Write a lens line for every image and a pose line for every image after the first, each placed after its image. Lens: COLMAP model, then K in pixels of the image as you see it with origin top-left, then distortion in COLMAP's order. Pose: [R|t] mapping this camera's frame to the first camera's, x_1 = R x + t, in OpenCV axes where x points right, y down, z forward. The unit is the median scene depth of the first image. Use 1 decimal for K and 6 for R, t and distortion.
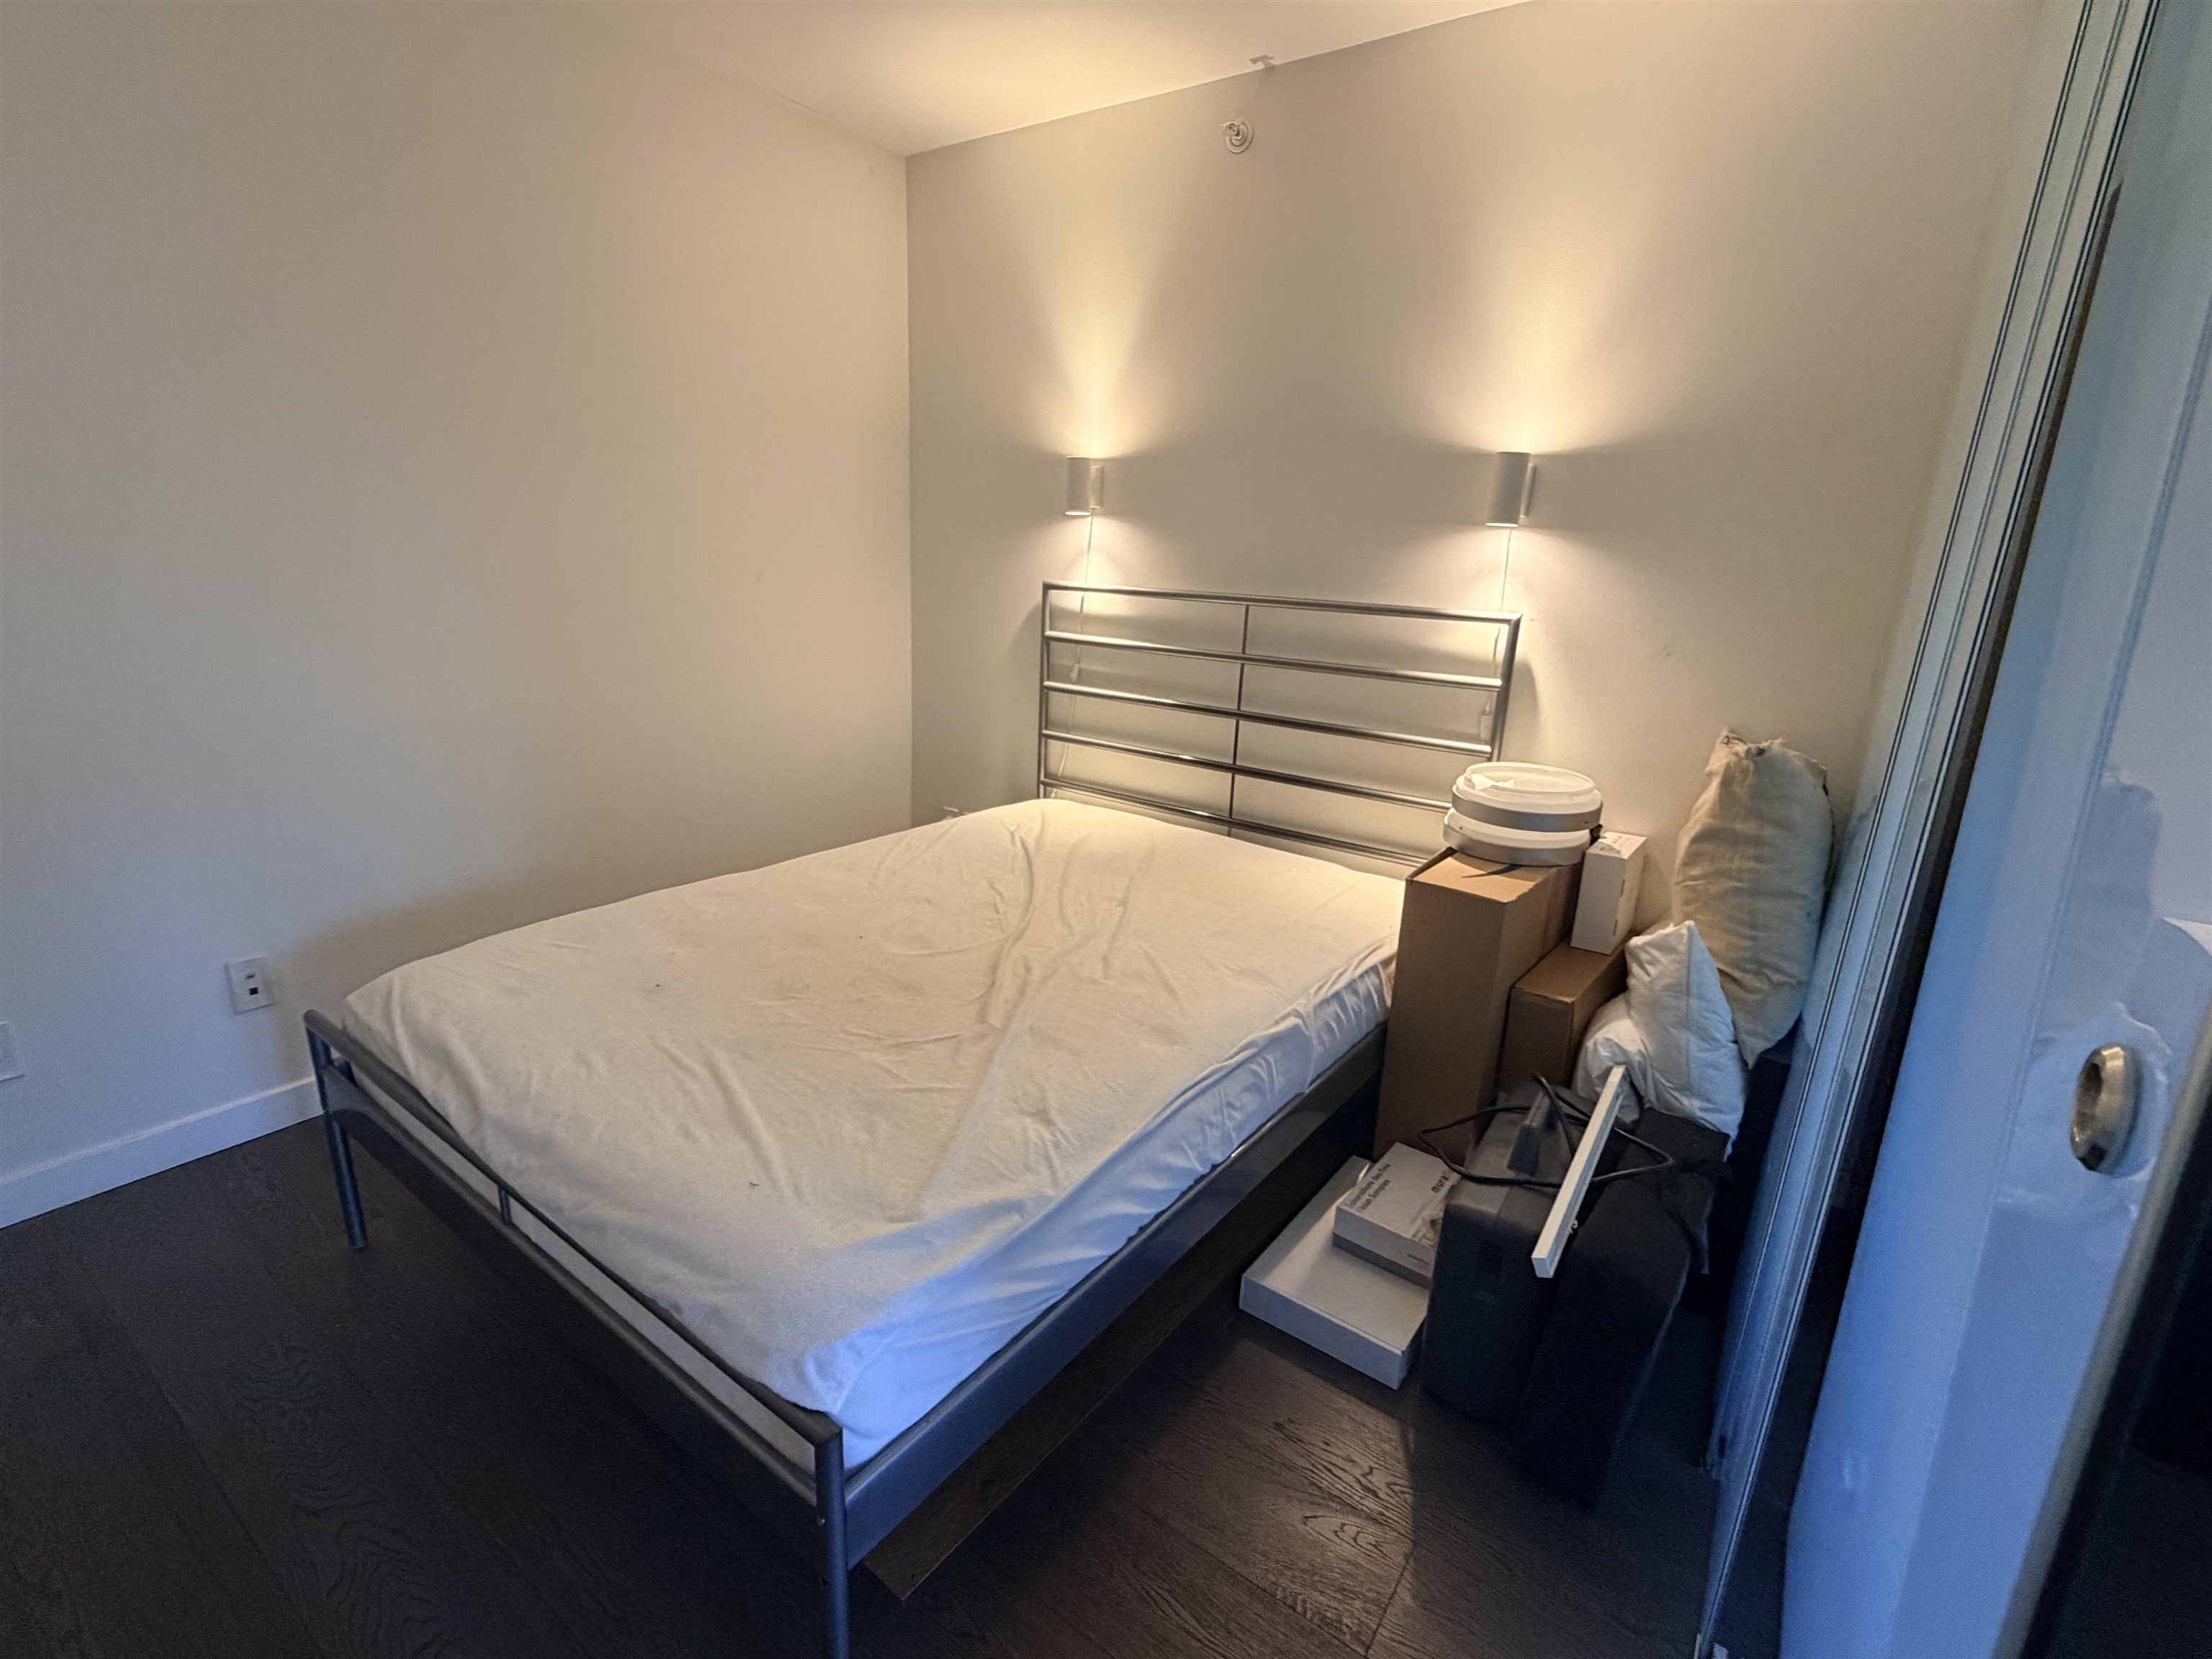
lens RADIAL K [[1015.1, 0, 1106.0], [0, 1015.1, 829.5], [0, 0, 1]] dist [-0.000112, -0.000007]
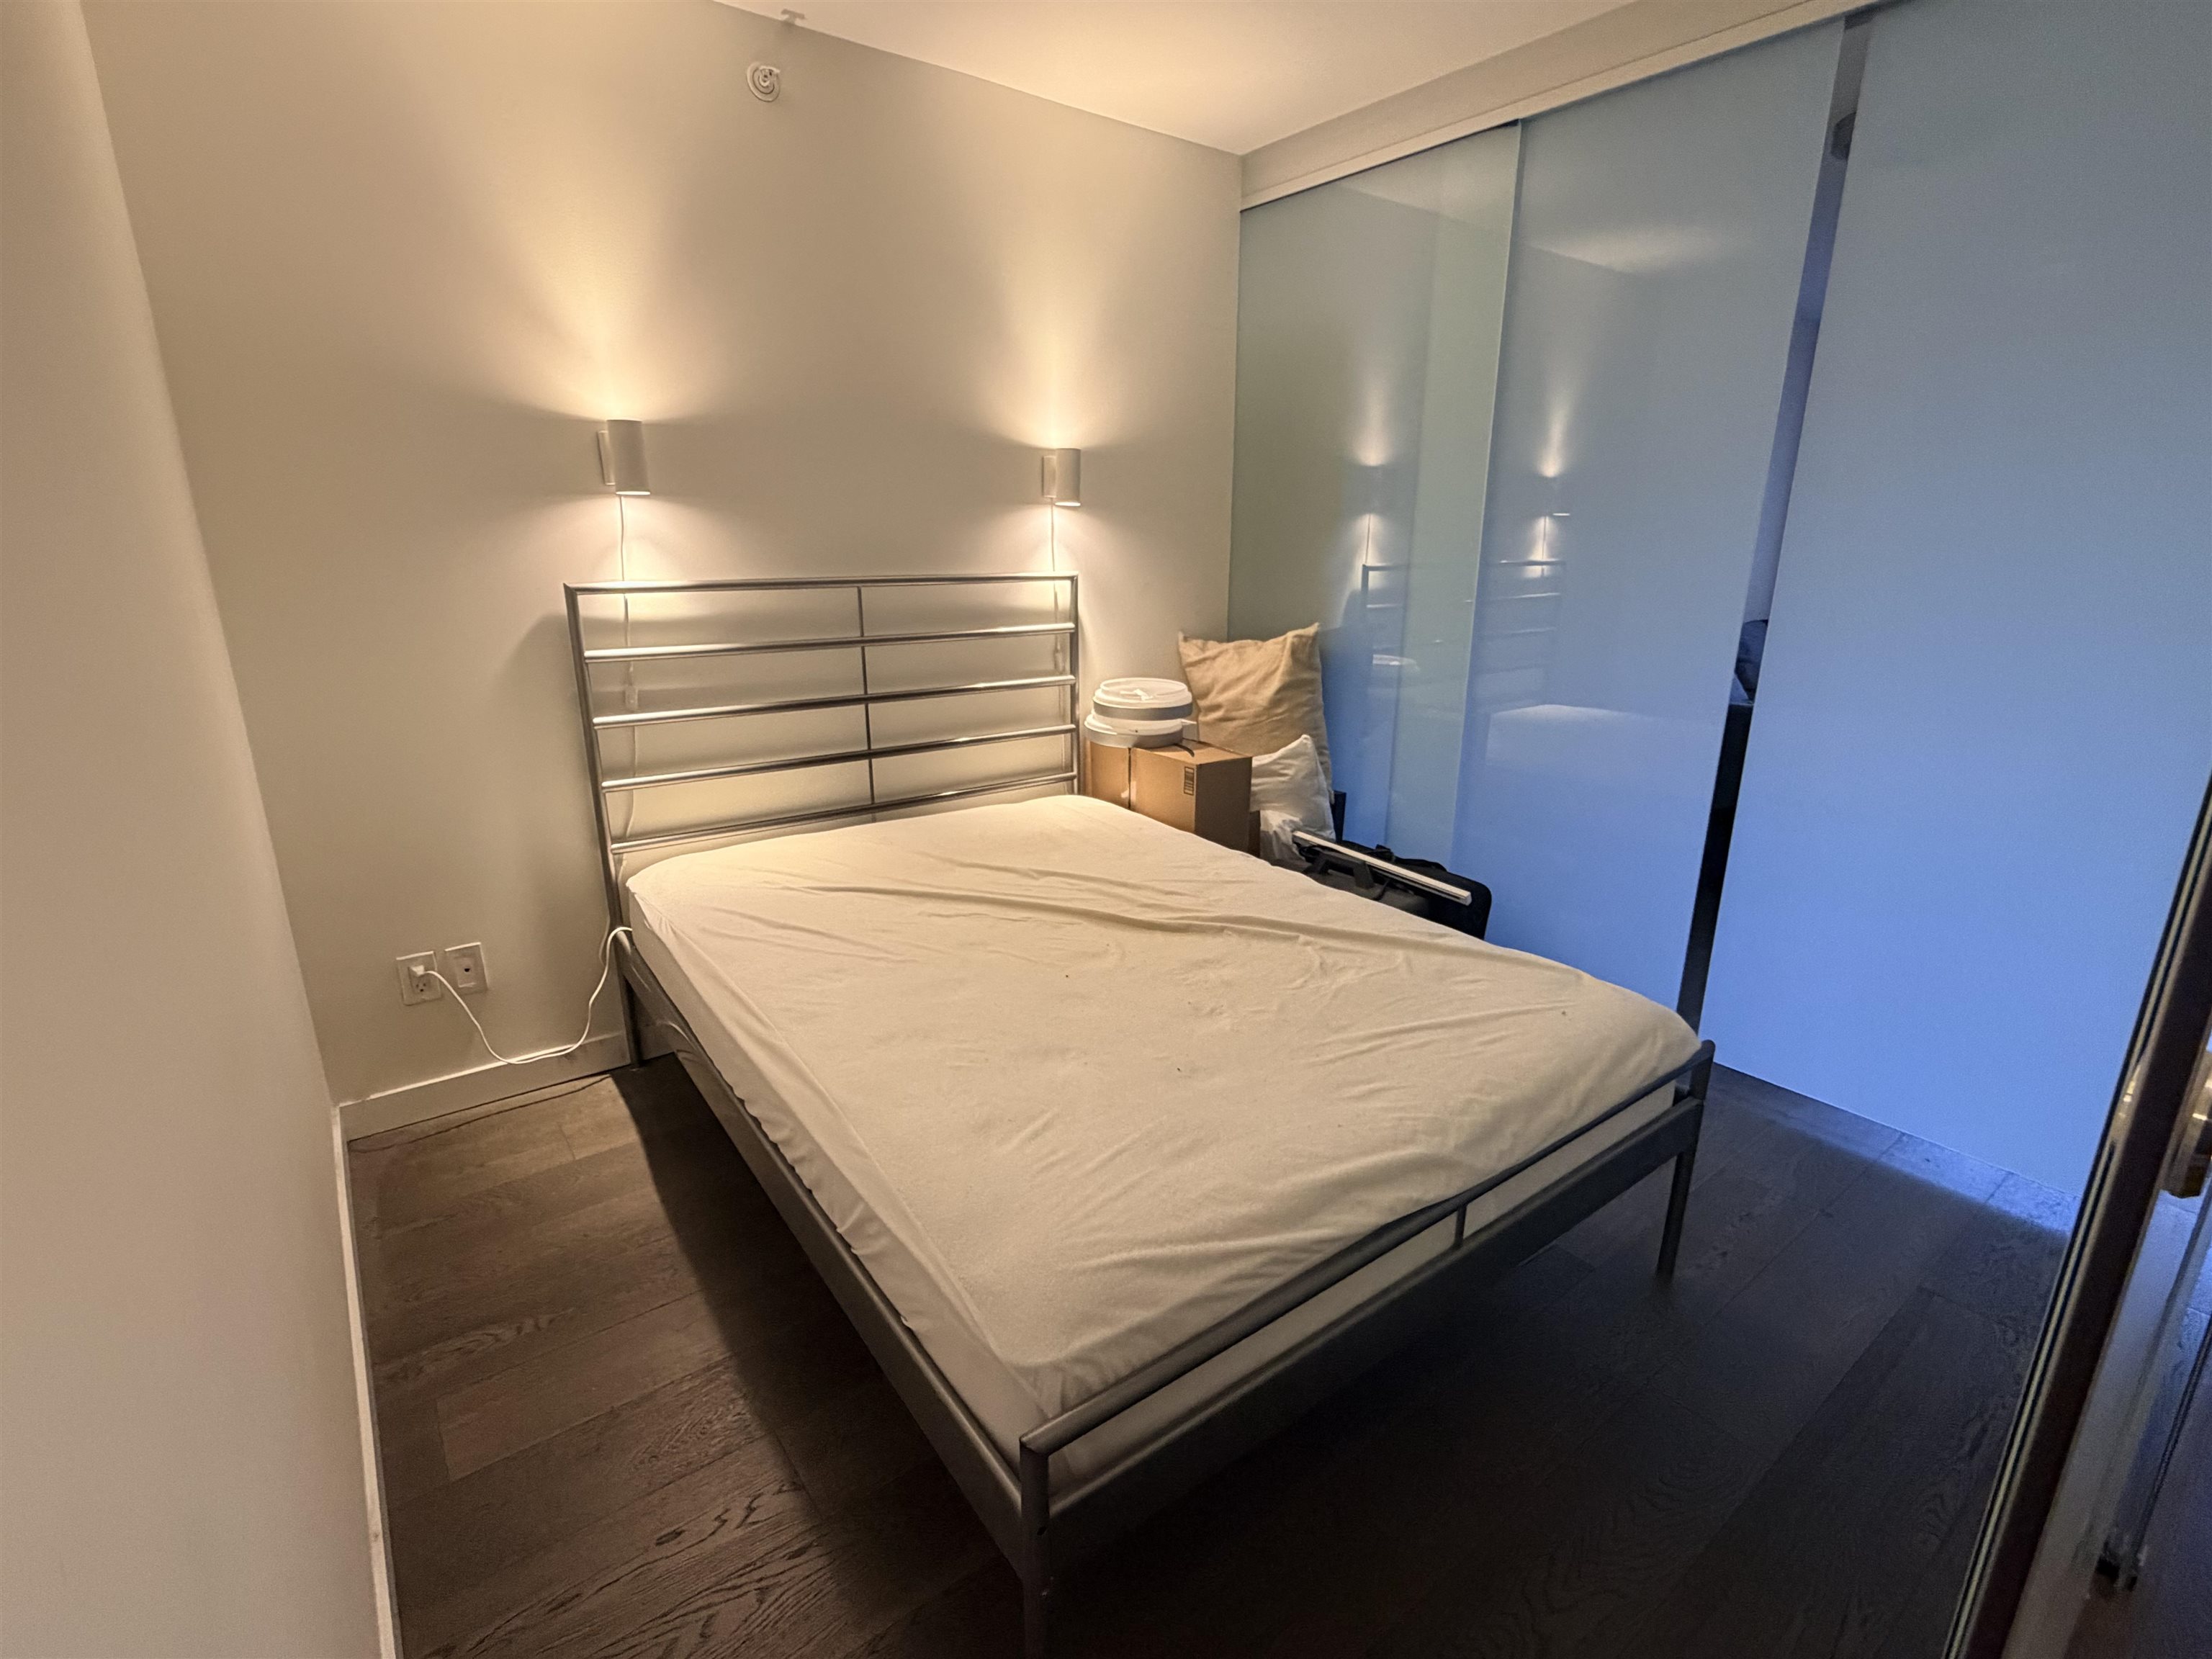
lens RADIAL K [[1042.8, 0, 1106.0], [0, 1042.8, 829.5], [0, 0, 1]] dist [-0.000039, -0.000225]
pose [[0.288442, -0.299911, 0.909316, -0.773147], [0.268300, 0.936950, 0.223919, -0.161021], [-0.919139, 0.179382, 0.350721, 0.461195]]
